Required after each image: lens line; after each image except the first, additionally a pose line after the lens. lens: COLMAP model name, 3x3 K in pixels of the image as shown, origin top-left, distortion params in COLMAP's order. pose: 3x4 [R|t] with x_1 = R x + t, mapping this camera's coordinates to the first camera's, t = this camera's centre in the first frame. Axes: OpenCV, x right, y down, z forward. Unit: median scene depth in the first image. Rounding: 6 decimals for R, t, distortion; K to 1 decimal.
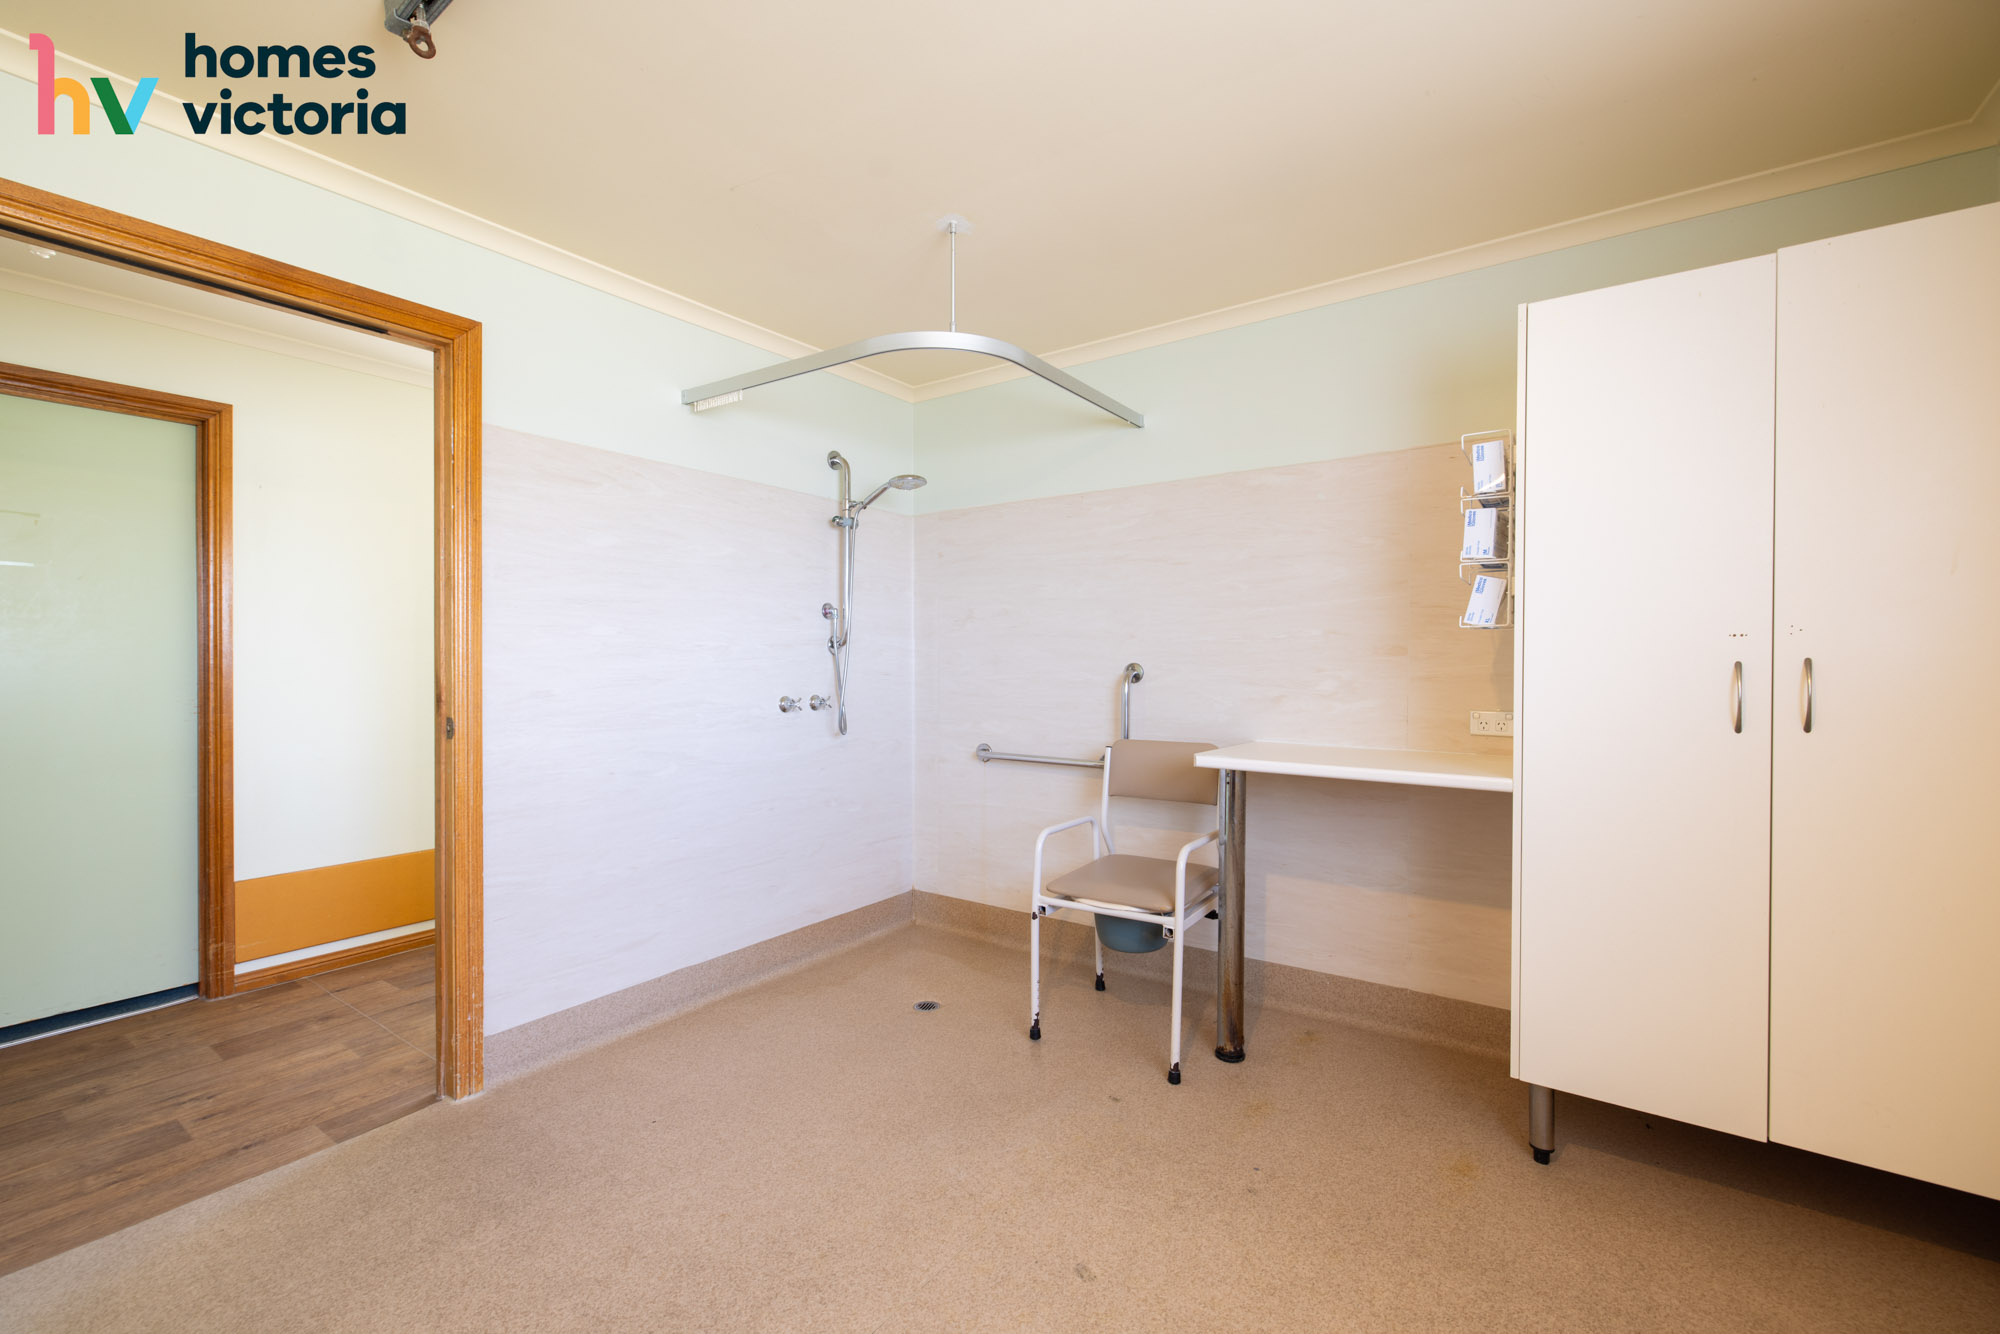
lens RADIAL K [[835.5, 0, 1000.5], [0, 835.5, 663.8], [0, 0, 1]] dist [0.000506, 0.000764]
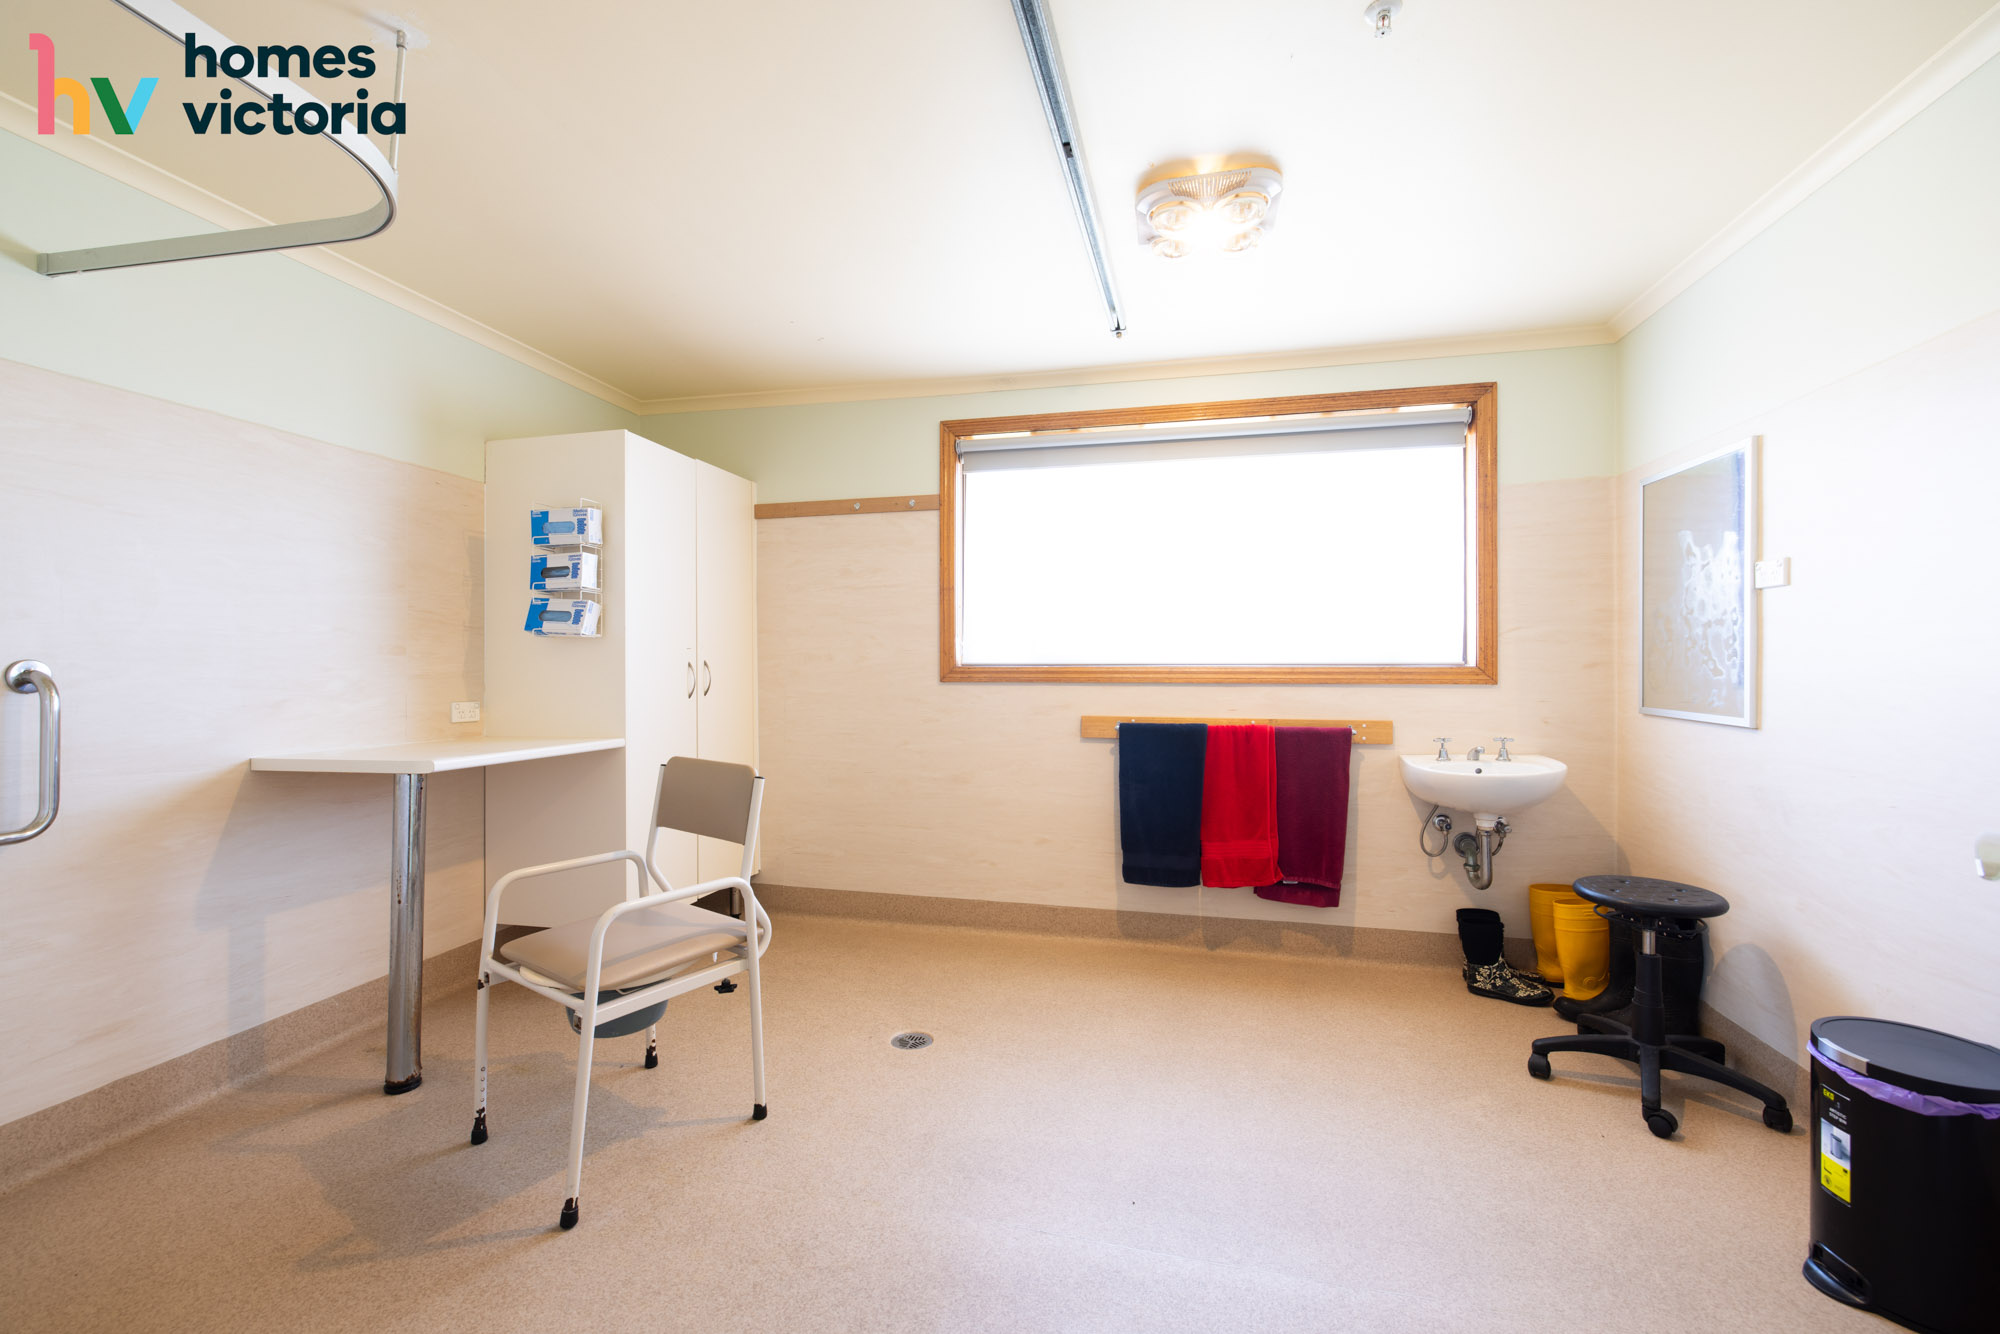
lens RADIAL K [[835.5, 0, 1003.5], [0, 835.5, 665.6], [0, 0, 1]] dist [0.000506, 0.000764]
pose [[-0.373825, 0.005822, 0.927481, -0.818497], [0.008053, 0.999963, -0.003031, 0.013017], [-0.927464, 0.006336, -0.373858, 0.710366]]
